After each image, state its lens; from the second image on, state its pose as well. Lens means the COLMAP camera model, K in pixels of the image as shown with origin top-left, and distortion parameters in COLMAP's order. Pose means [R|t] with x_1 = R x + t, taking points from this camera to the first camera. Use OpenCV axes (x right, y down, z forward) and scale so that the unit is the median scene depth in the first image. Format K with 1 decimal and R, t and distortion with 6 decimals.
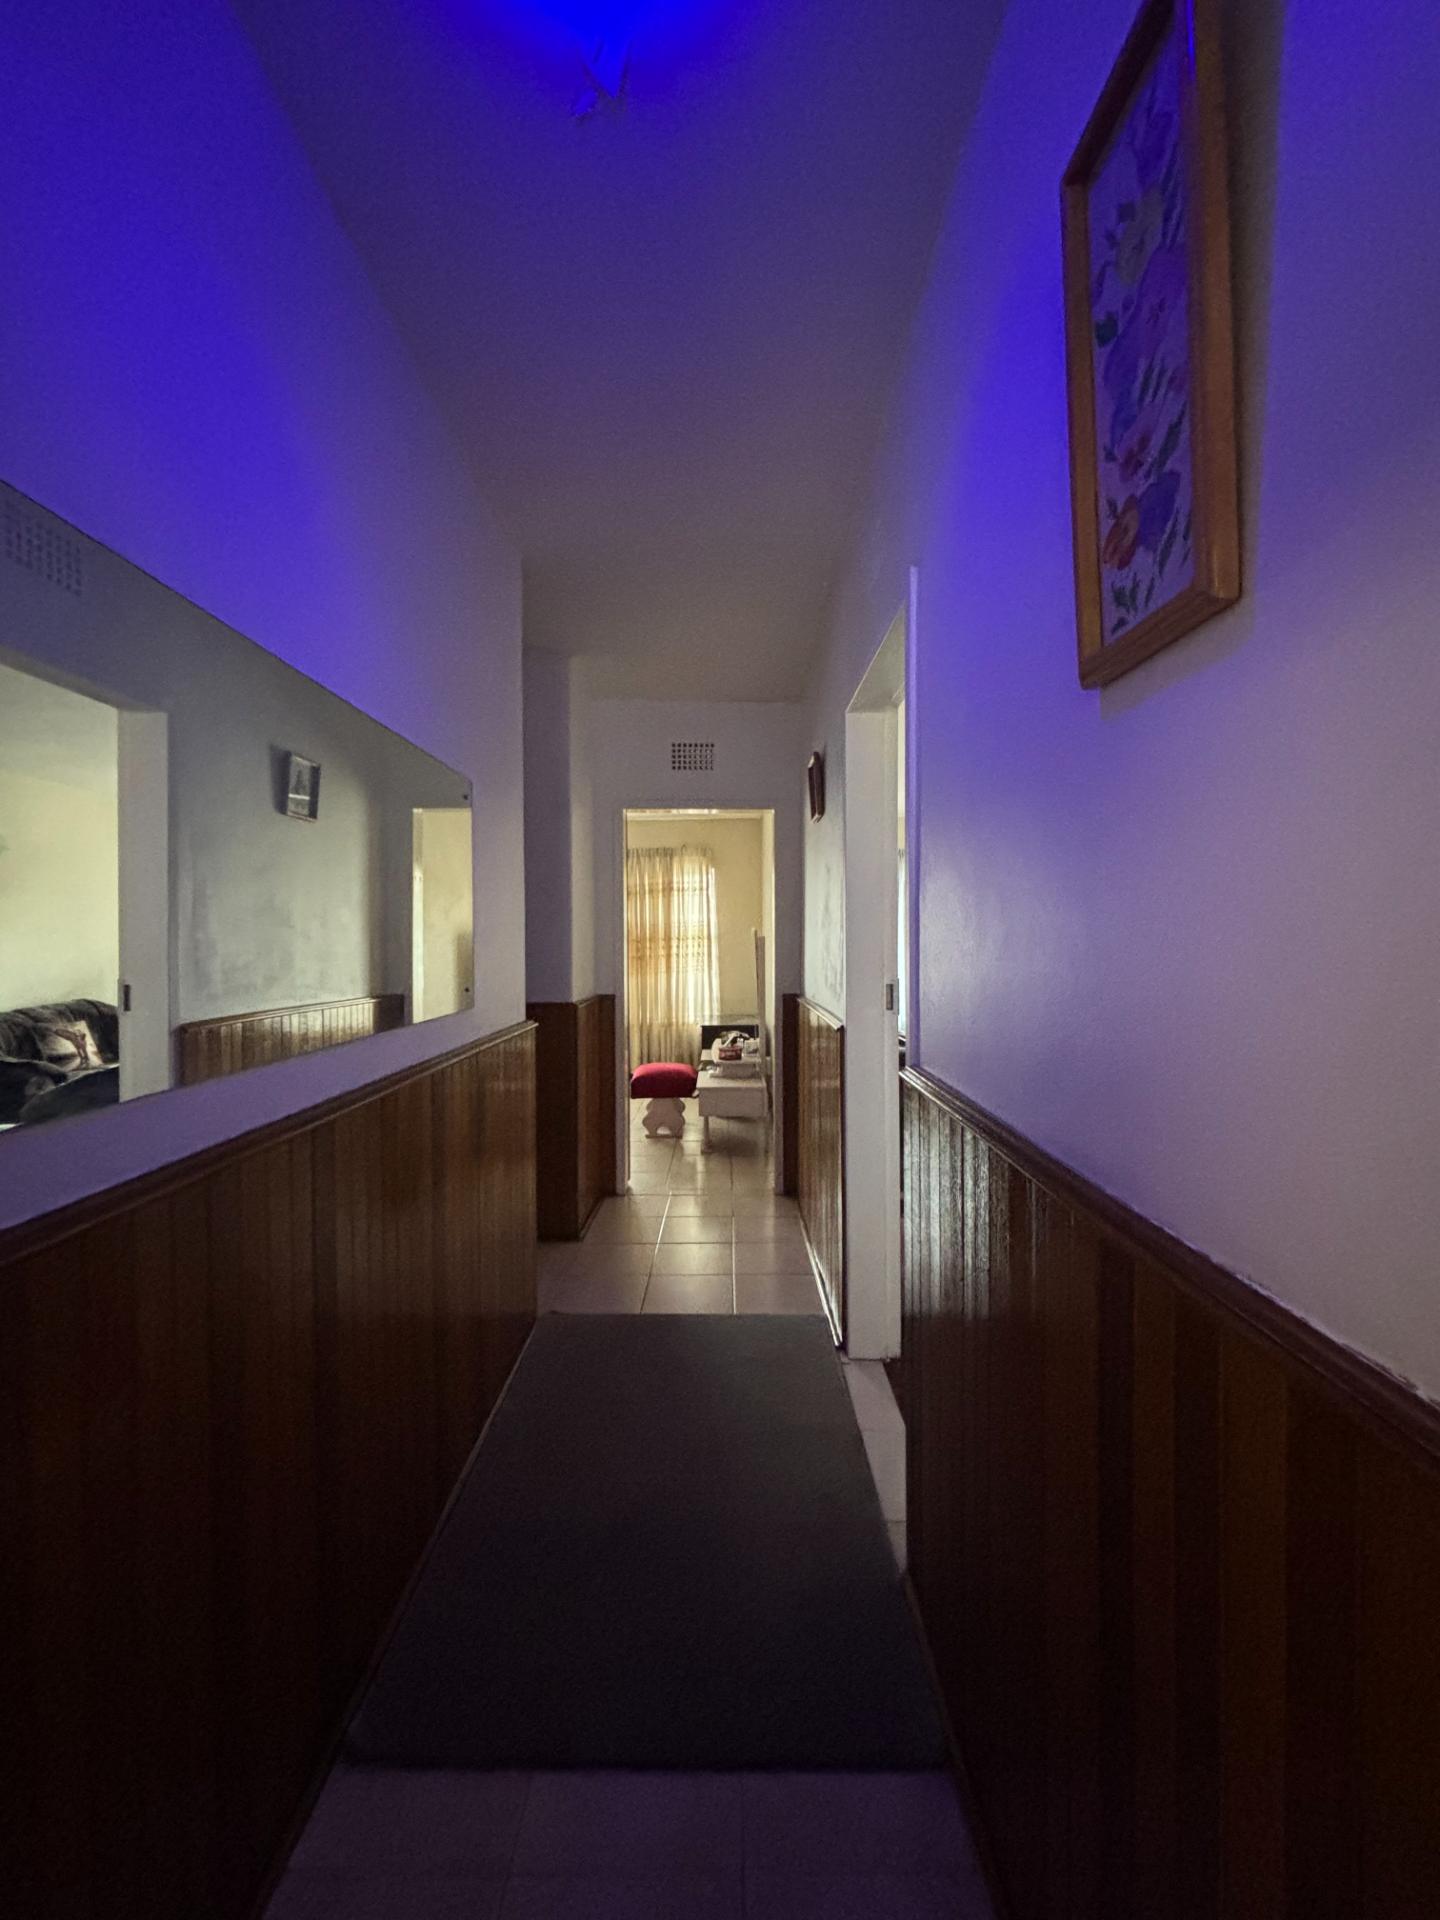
lens RADIAL K [[771.4, 0, 721.2], [0, 771.4, 957.7], [0, 0, 1]] dist [0.000044, 0.000077]
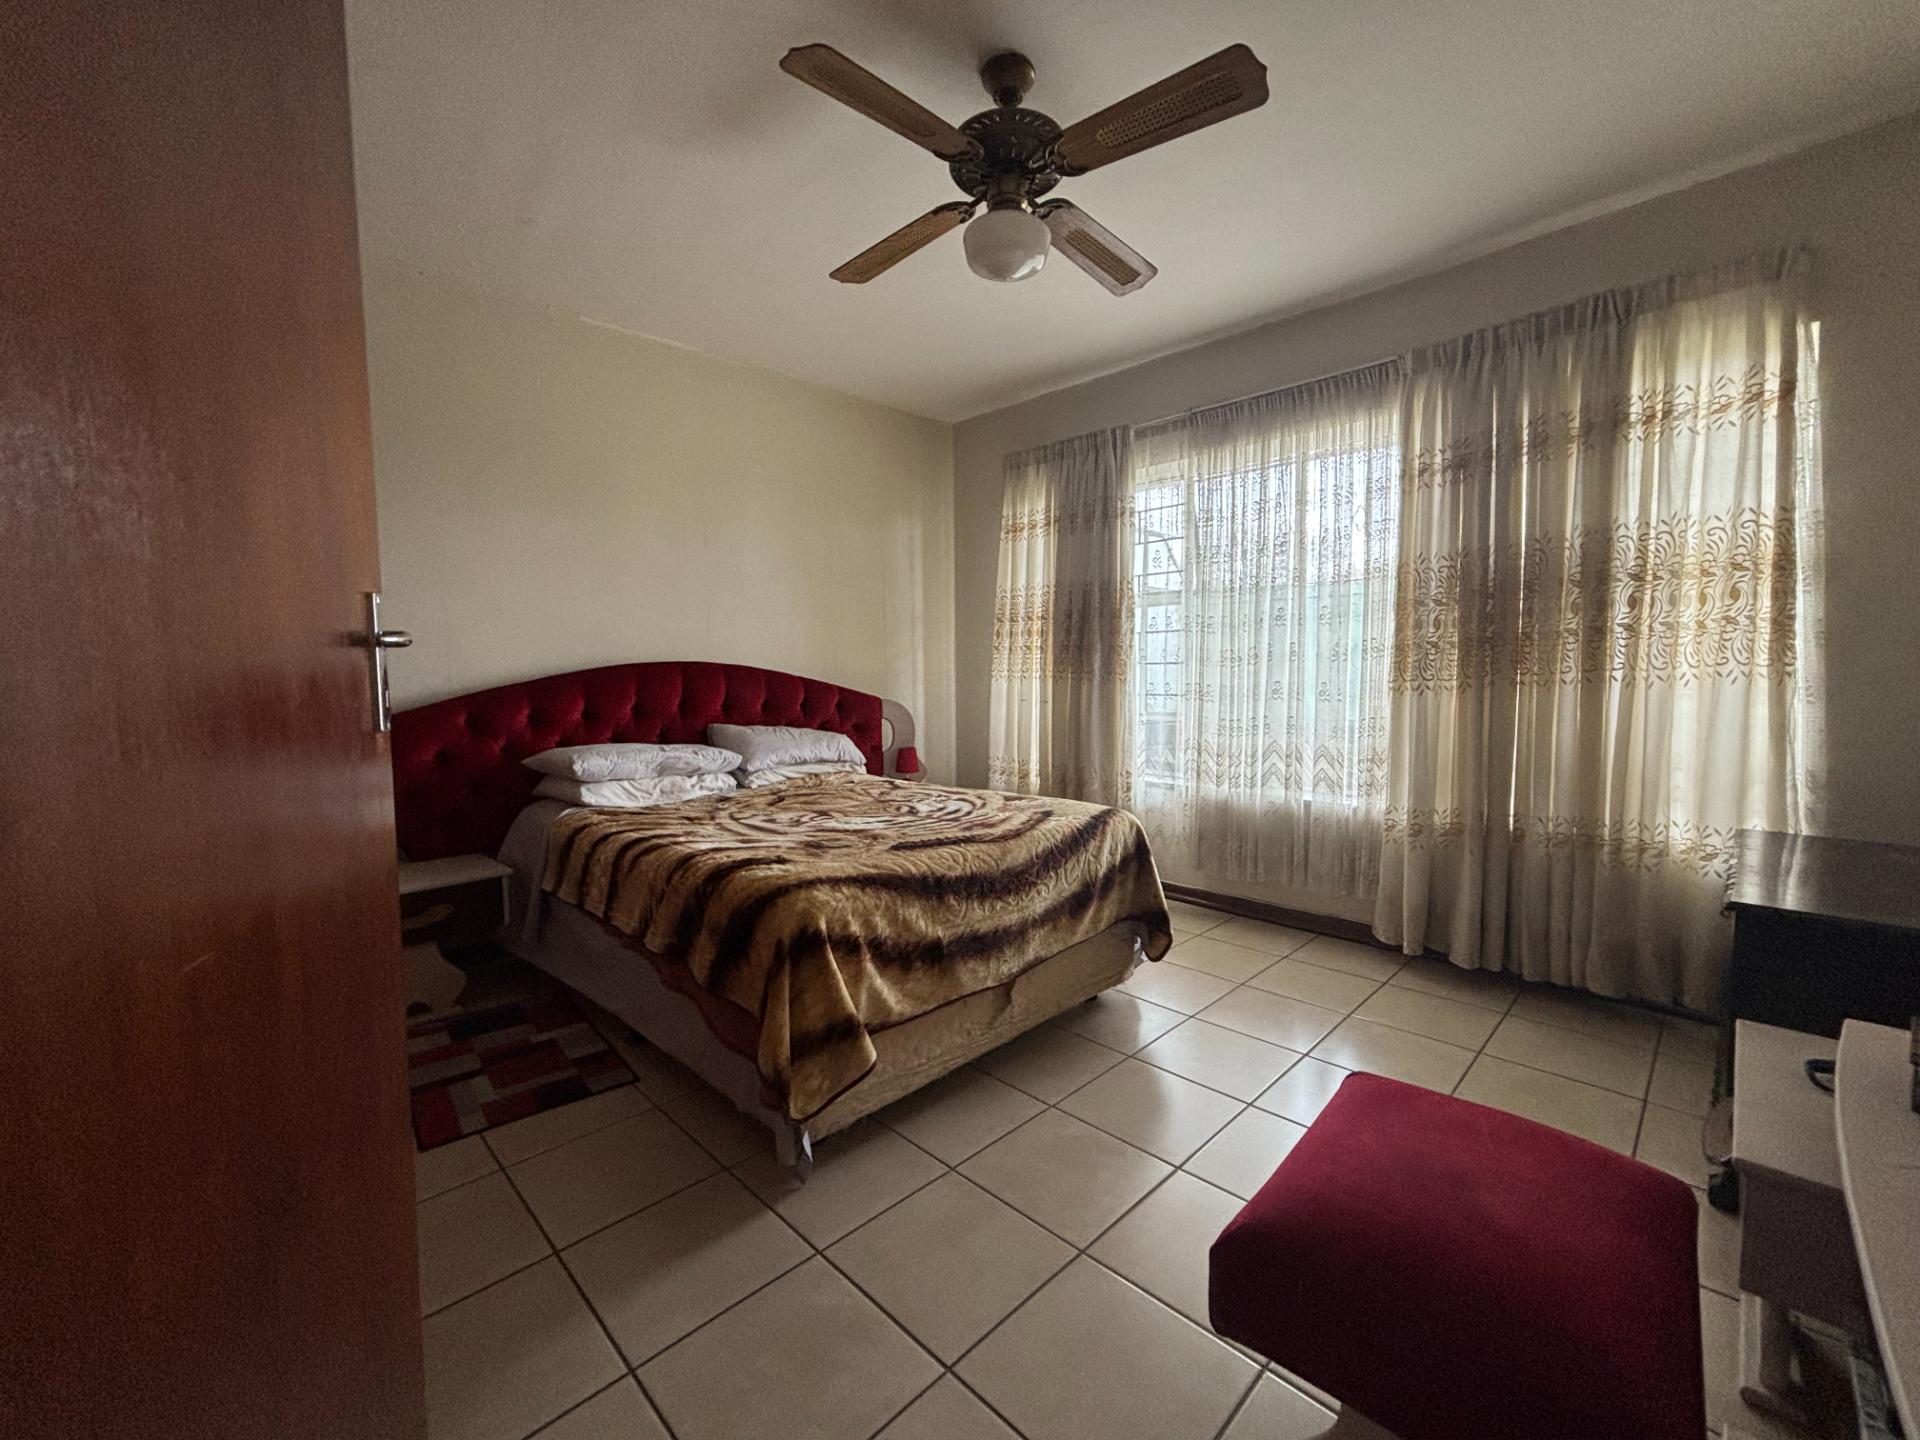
lens RADIAL K [[771.4, 0, 960.2], [0, 771.4, 718.3], [0, 0, 1]] dist [0.000044, 0.000077]
pose [[0.680036, 0.045742, -0.731751, -0.011102], [0.003218, 0.997856, 0.065367, 0.011309], [0.733172, -0.046807, 0.678430, 0.579848]]
